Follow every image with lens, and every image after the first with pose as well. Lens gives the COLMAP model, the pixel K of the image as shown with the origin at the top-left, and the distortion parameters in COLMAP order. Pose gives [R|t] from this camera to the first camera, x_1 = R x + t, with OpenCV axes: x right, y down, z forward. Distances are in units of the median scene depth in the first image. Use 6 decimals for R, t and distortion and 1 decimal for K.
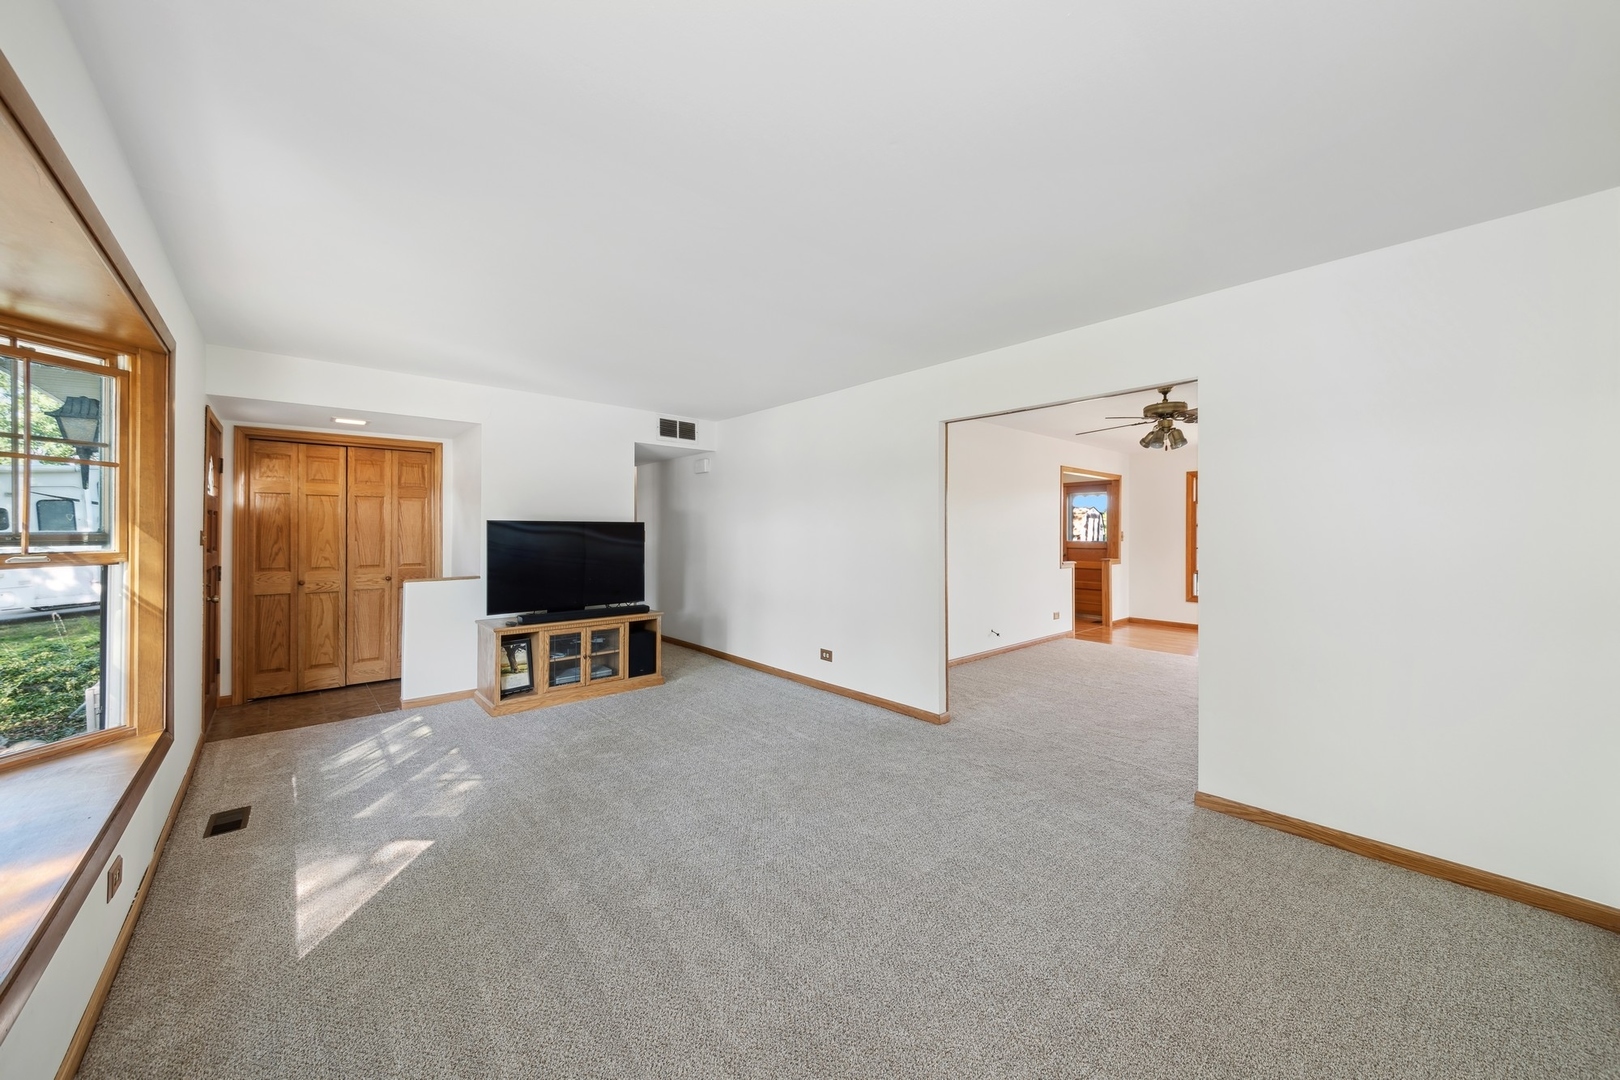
lens RADIAL K [[578.7, 0, 820.4], [0, 578.7, 535.1], [0, 0, 1]] dist [0.021547, -0.000717]
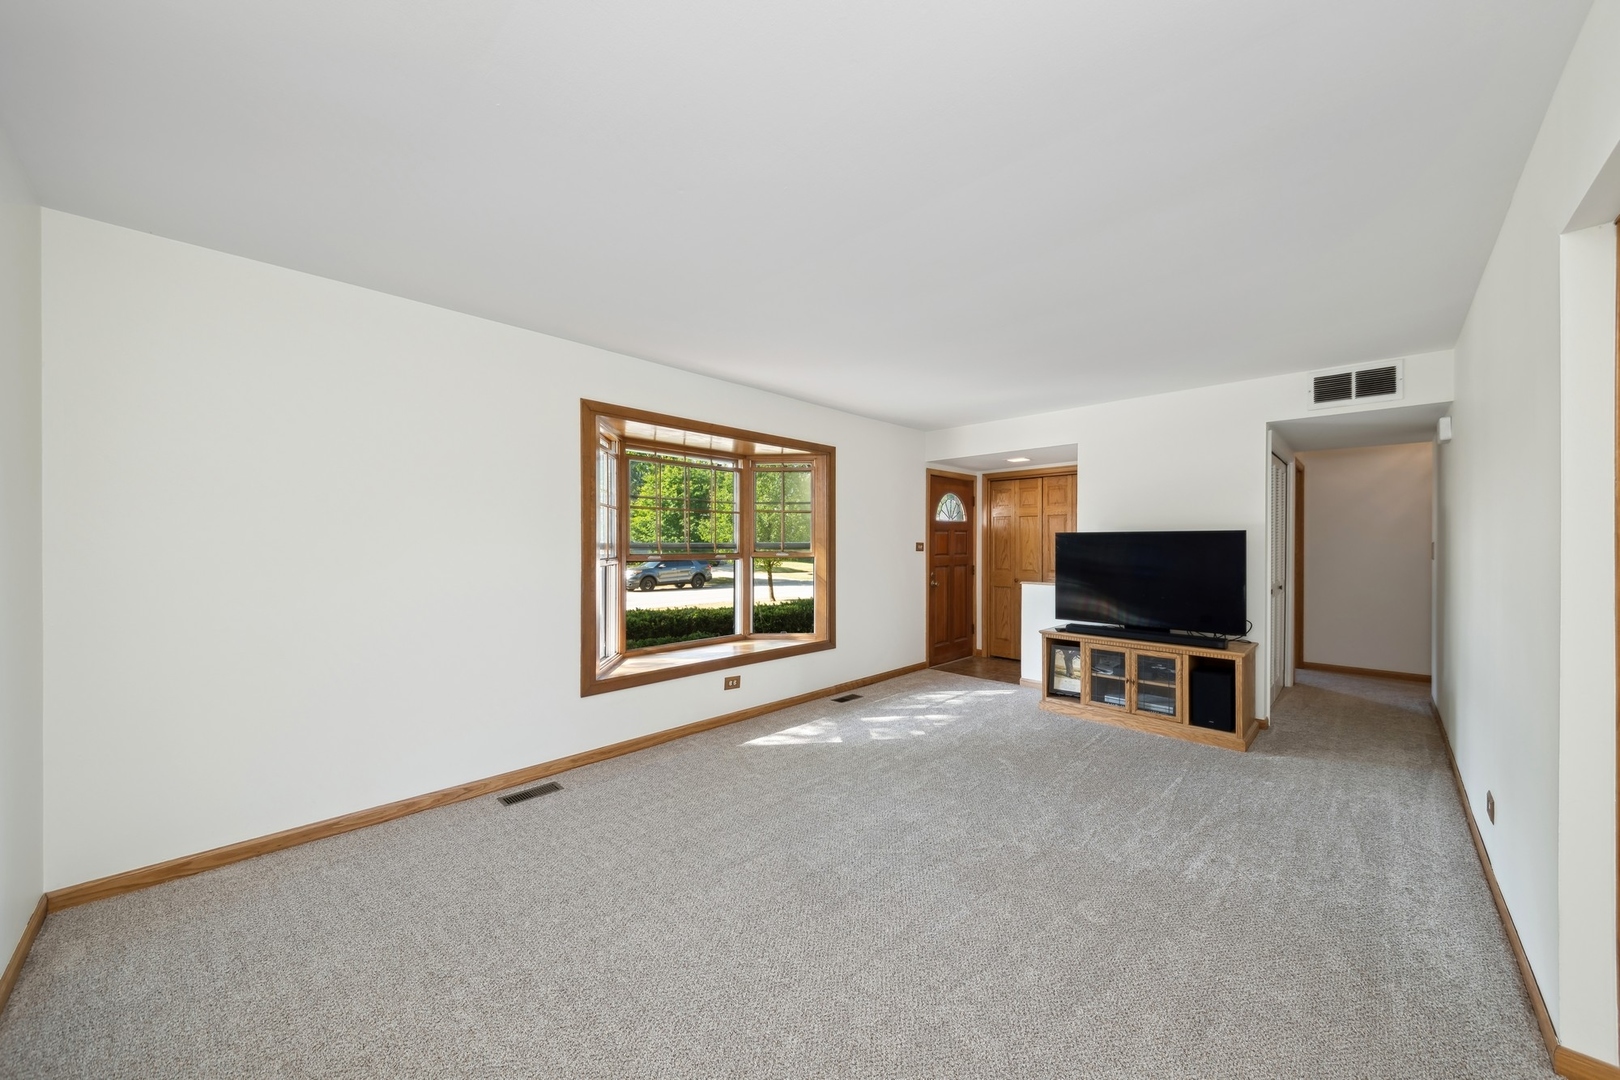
lens RADIAL K [[578.7, 0, 798.5], [0, 578.7, 547.6], [0, 0, 1]] dist [0.021547, -0.000717]
pose [[0.051742, 0.006438, -0.998640, 0.472762], [-0.003877, 0.999973, 0.006246, -0.002744], [0.998653, 0.003549, 0.051765, 0.431196]]
